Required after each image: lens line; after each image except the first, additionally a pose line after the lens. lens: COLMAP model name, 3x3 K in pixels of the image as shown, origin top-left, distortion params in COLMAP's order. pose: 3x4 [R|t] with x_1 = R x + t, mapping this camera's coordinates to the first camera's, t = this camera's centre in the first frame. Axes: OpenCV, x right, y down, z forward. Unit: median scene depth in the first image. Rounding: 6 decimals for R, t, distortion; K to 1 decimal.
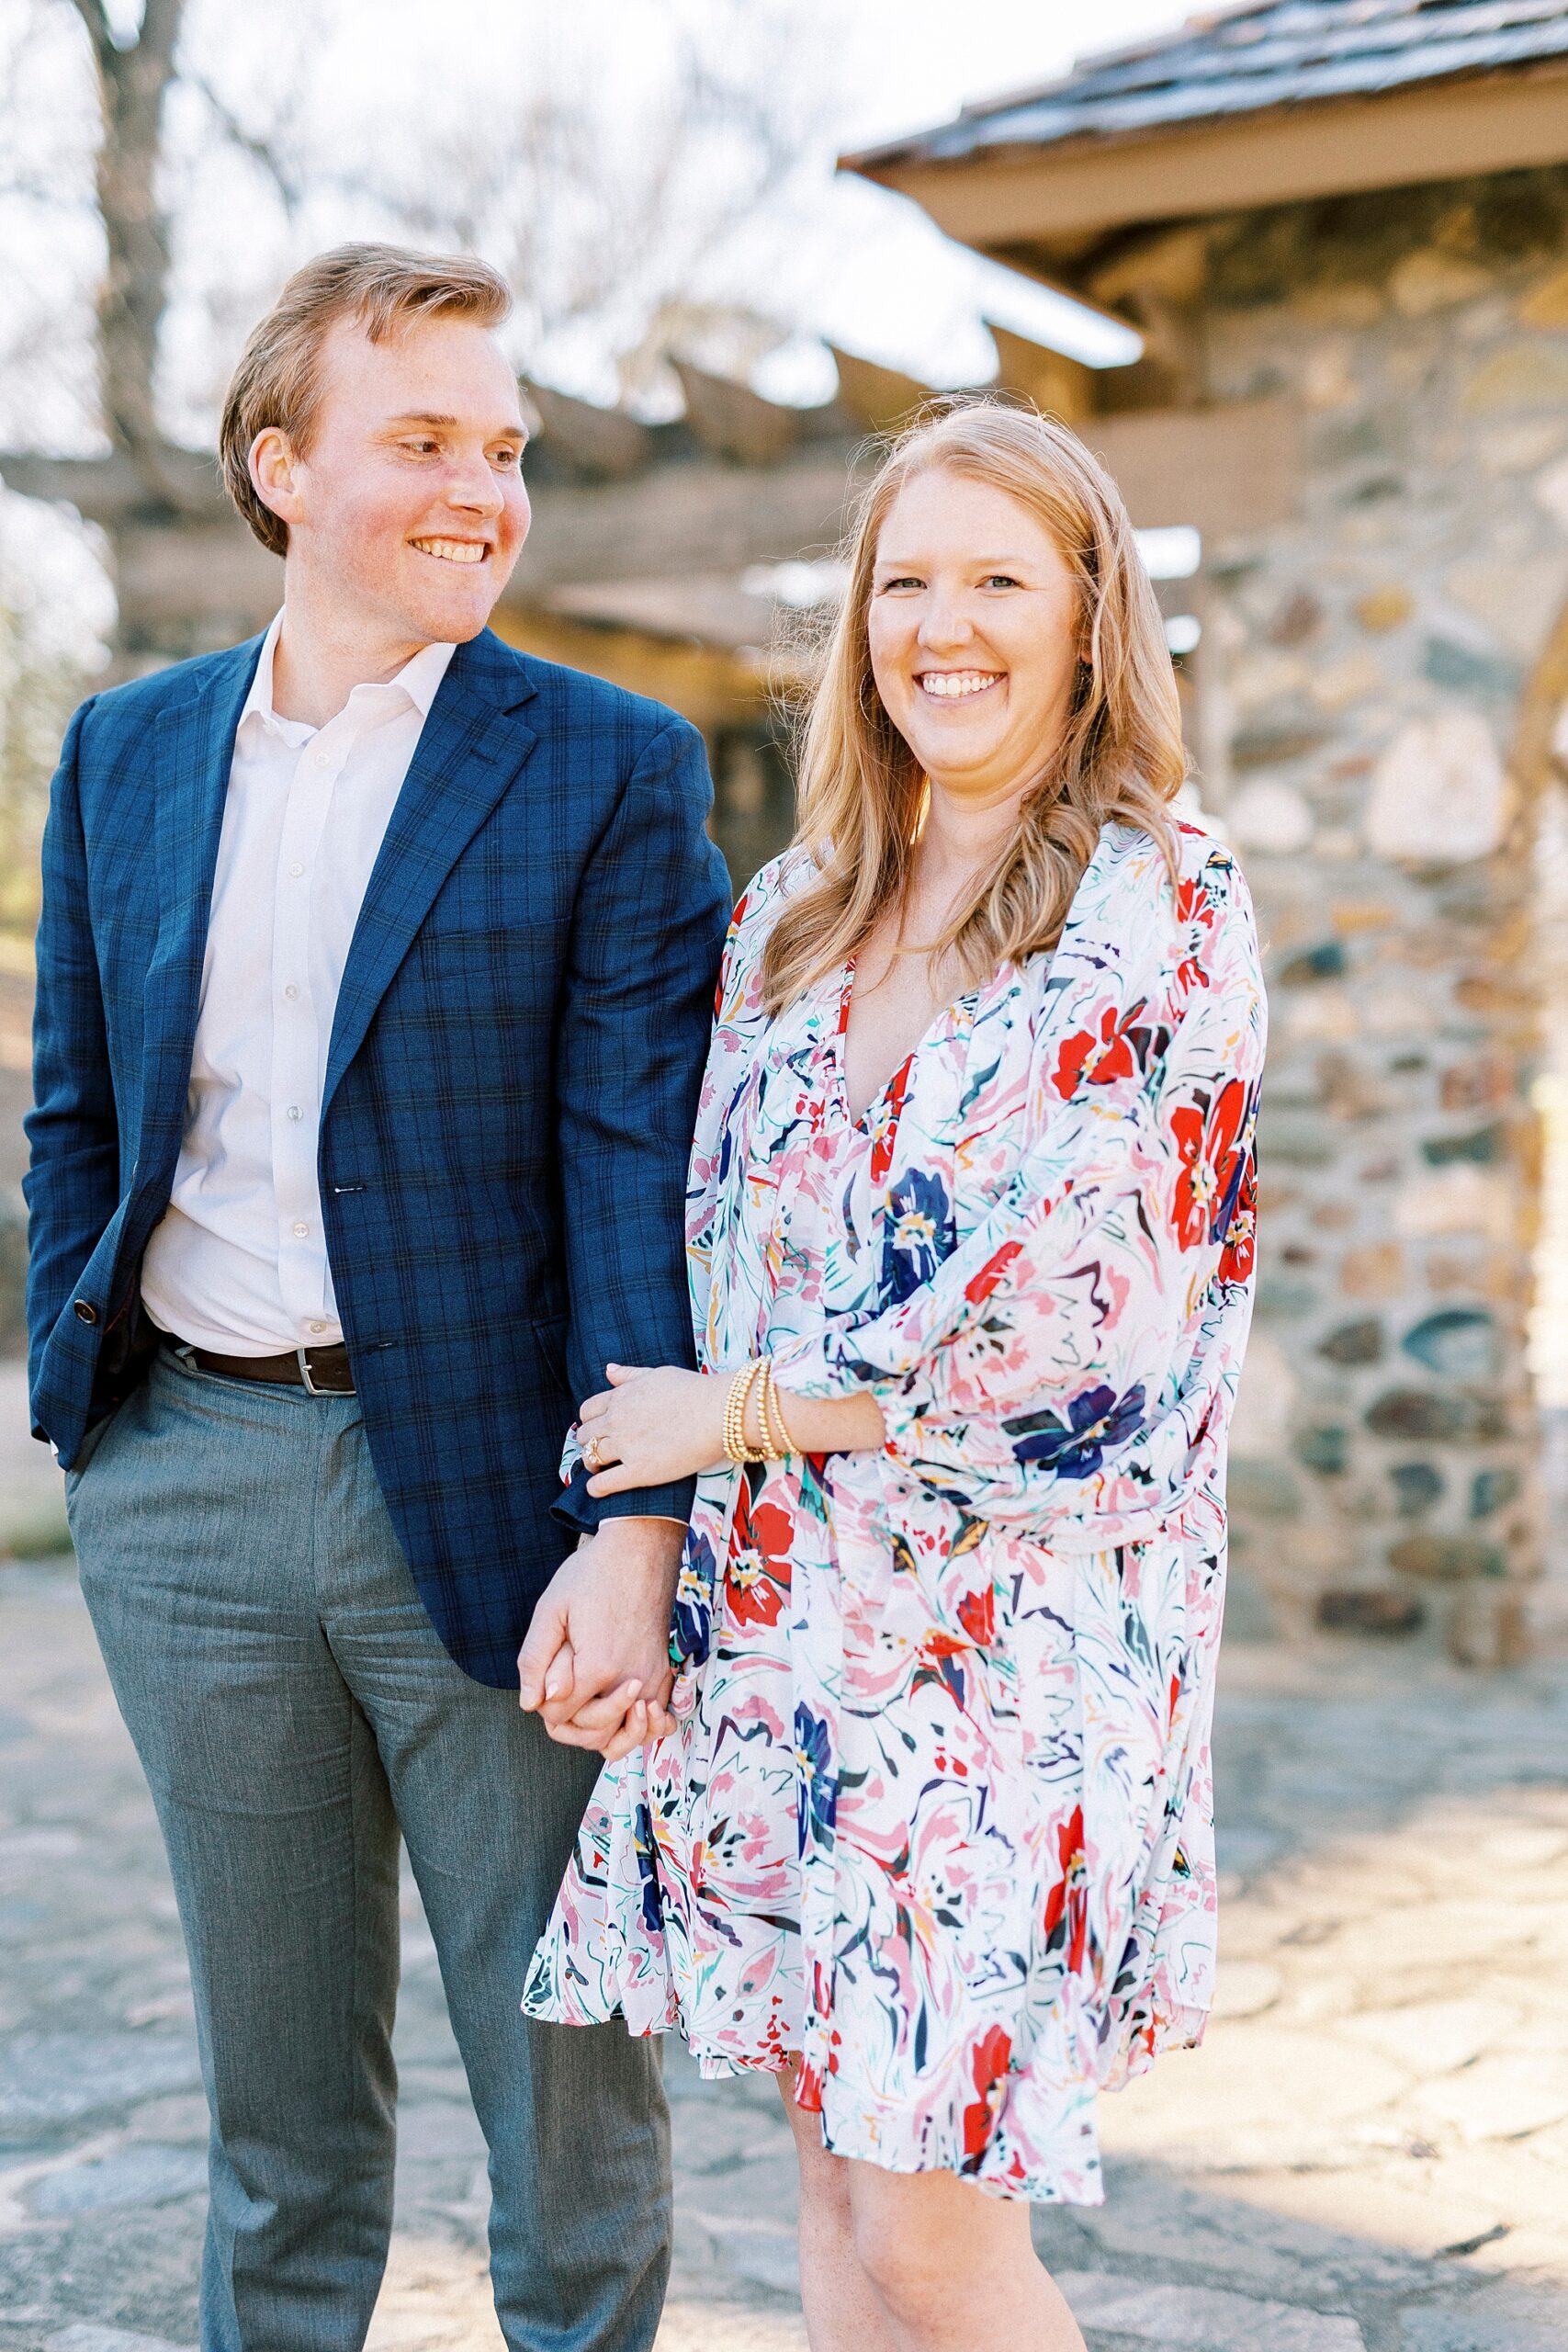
lens RADIAL K [[3424.2, 0, 774.6], [0, 3424.2, 1213.5], [0, 0, 1]] dist [-0.002702, 0.040462]
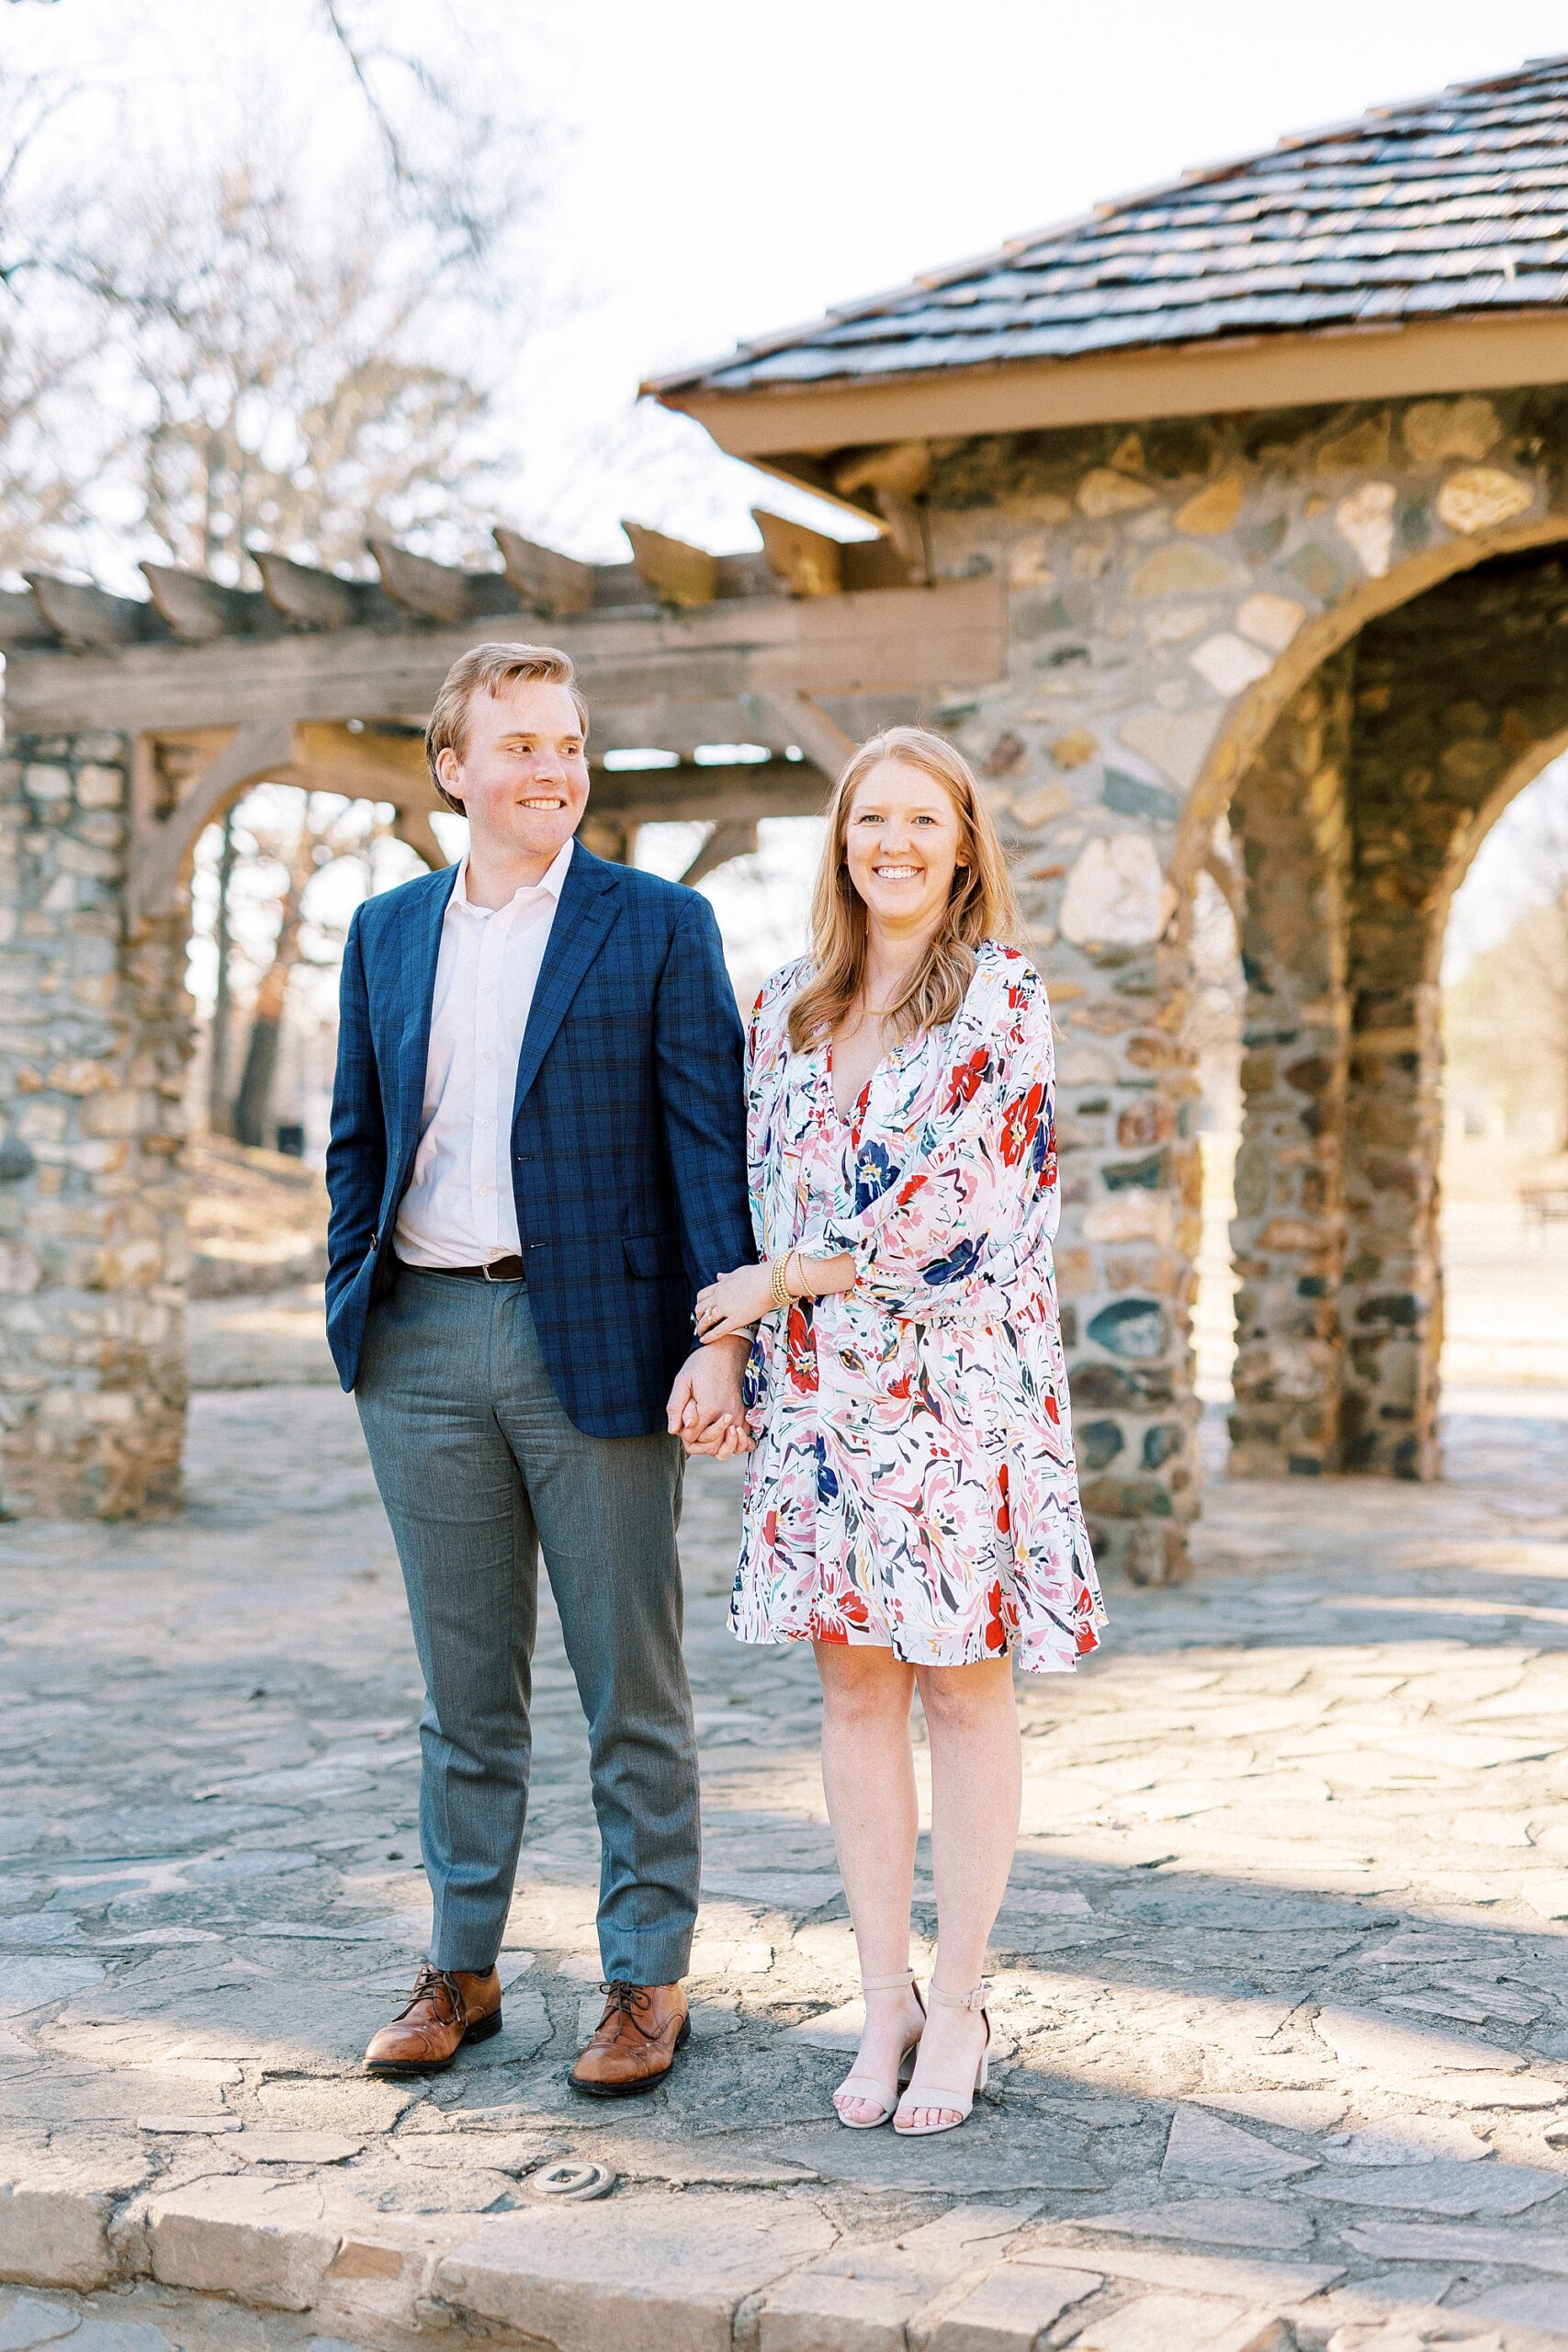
lens RADIAL K [[3293.9, 0, 784.3], [0, 3293.9, 1239.7], [0, 0, 1]] dist [-0.000585, -0.004317]
pose [[0.995497, -0.003483, 0.094731, -0.044716], [0.004295, 0.999956, -0.008366, 0.014851], [-0.094697, 0.008735, 0.995468, -0.203308]]
